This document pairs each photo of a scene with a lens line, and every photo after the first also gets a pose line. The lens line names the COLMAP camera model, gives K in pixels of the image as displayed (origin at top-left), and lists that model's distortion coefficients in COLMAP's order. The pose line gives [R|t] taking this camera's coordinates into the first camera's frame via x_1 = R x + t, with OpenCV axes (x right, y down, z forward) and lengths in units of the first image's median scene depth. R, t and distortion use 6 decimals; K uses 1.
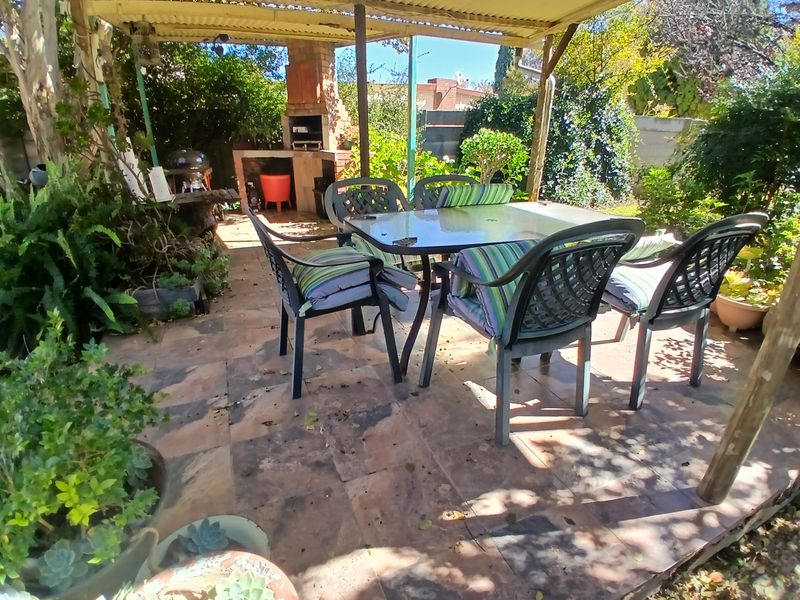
lens RADIAL K [[391.1, 0, 397.7], [0, 391.1, 305.2], [0, 0, 1]] dist [-0.046770, -0.000861]
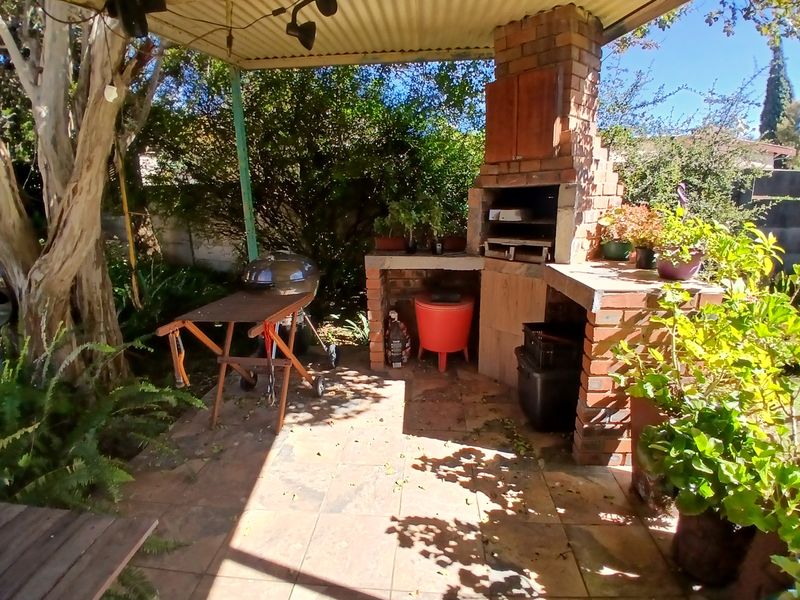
lens RADIAL K [[391.1, 0, 396.2], [0, 391.1, 294.8], [0, 0, 1]] dist [-0.046770, -0.000861]
pose [[0.877459, 0.089406, -0.471246, -0.139252], [-0.170514, 0.976441, -0.132244, -0.279297], [0.448320, 0.196392, 0.872032, 0.557051]]
